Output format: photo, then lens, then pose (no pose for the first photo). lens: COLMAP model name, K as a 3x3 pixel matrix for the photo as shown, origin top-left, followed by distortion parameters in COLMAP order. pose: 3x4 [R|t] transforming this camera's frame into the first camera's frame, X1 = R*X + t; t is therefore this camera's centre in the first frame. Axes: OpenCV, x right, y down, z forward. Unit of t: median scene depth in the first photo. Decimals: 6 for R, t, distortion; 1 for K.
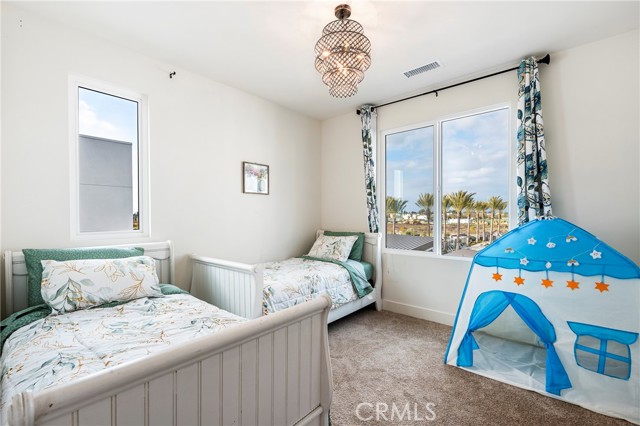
lens RADIAL K [[284.6, 0, 322.3], [0, 284.6, 215.9], [0, 0, 1]] dist [-0.001872, 0.000161]
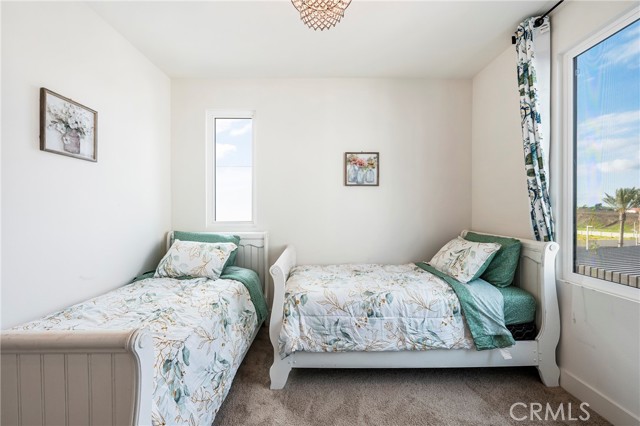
lens RADIAL K [[255.5, 0, 318.7], [0, 255.5, 210.4], [0, 0, 1]] dist [0.002170, -0.000311]
pose [[0.664508, 0.002899, -0.747276, 0.306492], [-0.005403, 0.999985, -0.000925, 0.001414], [0.747262, 0.004652, 0.664513, 0.391038]]
